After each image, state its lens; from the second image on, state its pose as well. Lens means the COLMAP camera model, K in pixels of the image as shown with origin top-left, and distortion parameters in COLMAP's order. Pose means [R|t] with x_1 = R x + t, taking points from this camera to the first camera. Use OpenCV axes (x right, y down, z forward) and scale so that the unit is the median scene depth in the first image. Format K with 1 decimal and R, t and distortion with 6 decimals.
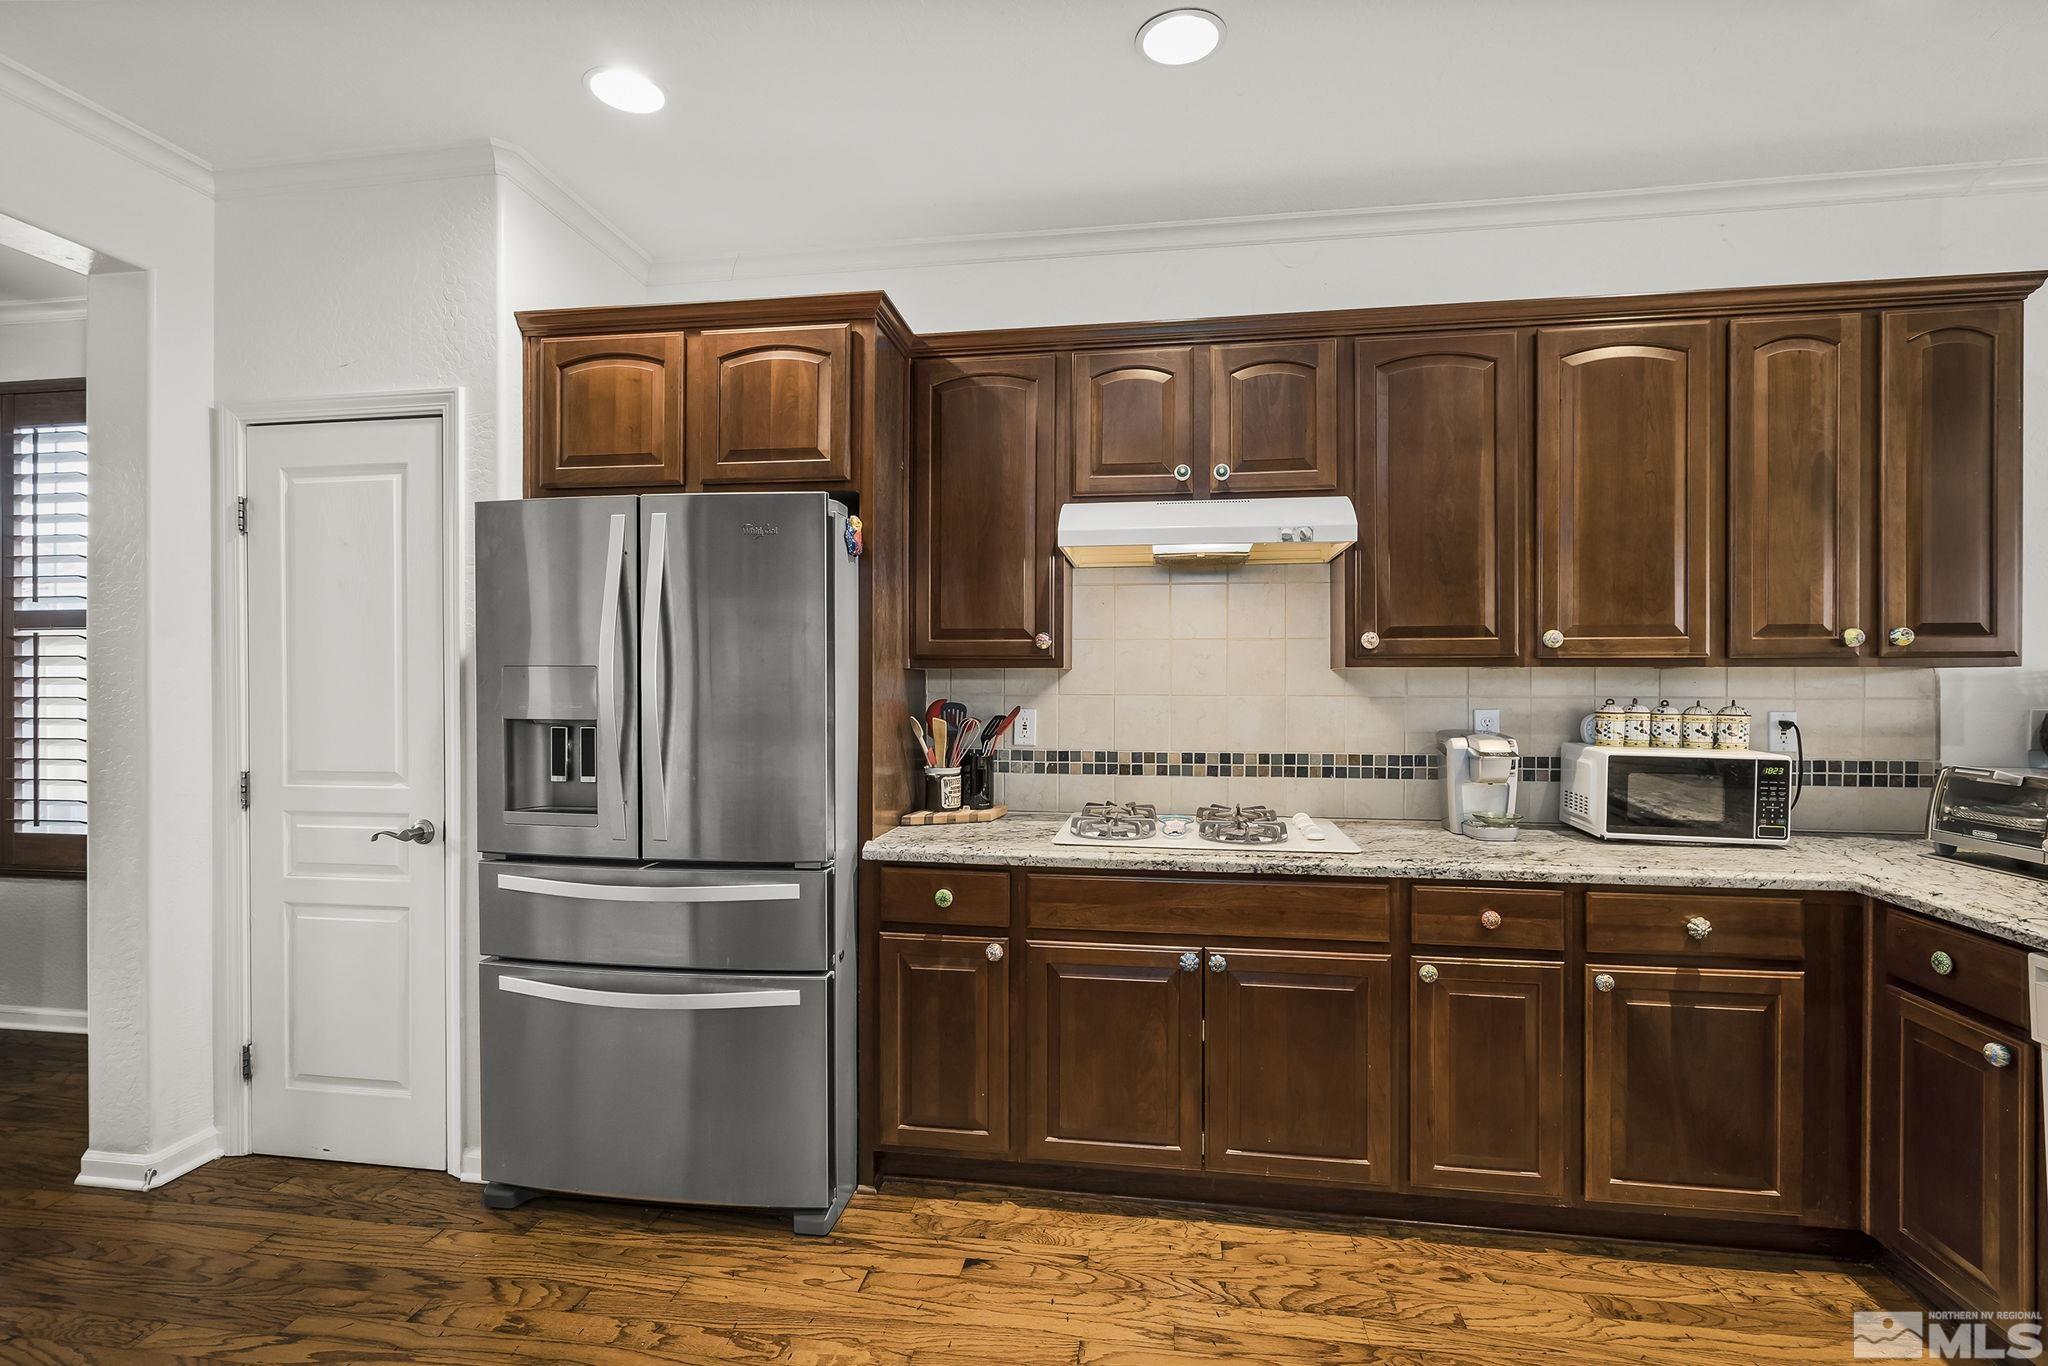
lens RADIAL K [[949.7, 0, 1034.0], [0, 949.7, 681.4], [0, 0, 1]] dist [0.001354, 0.000717]
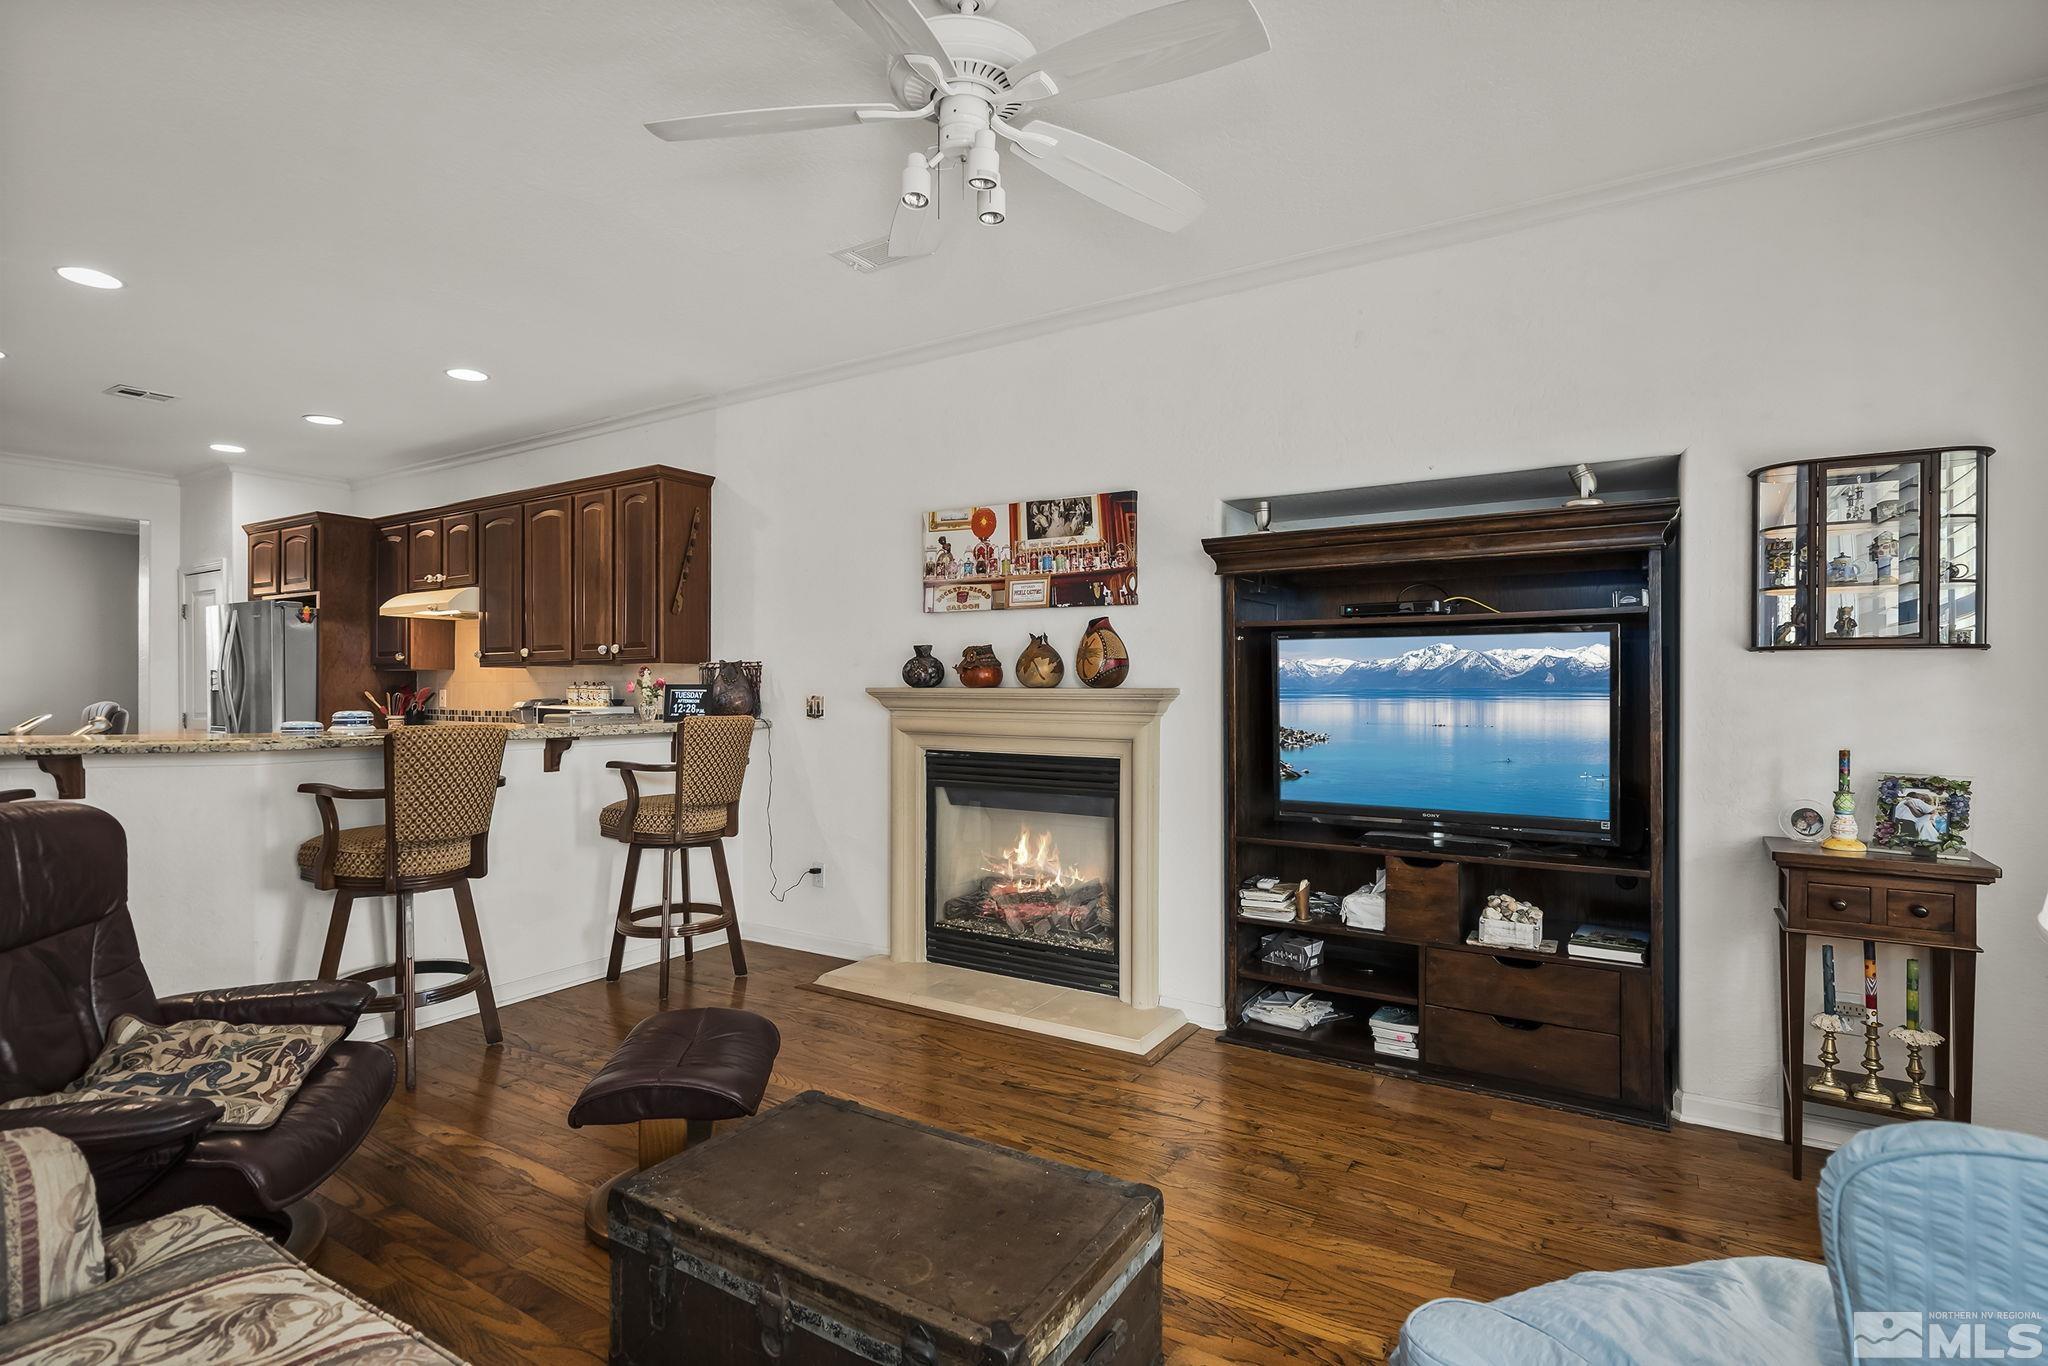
lens RADIAL K [[998.8, 0, 1024.0], [0, 998.8, 683.0], [0, 0, 1]] dist [-0.002397, -0.000414]
pose [[0.913153, -0.003411, -0.407603, 2.313431], [0.001353, 0.999985, -0.005338, 0.033057], [0.407615, 0.004323, 0.913144, -0.519179]]
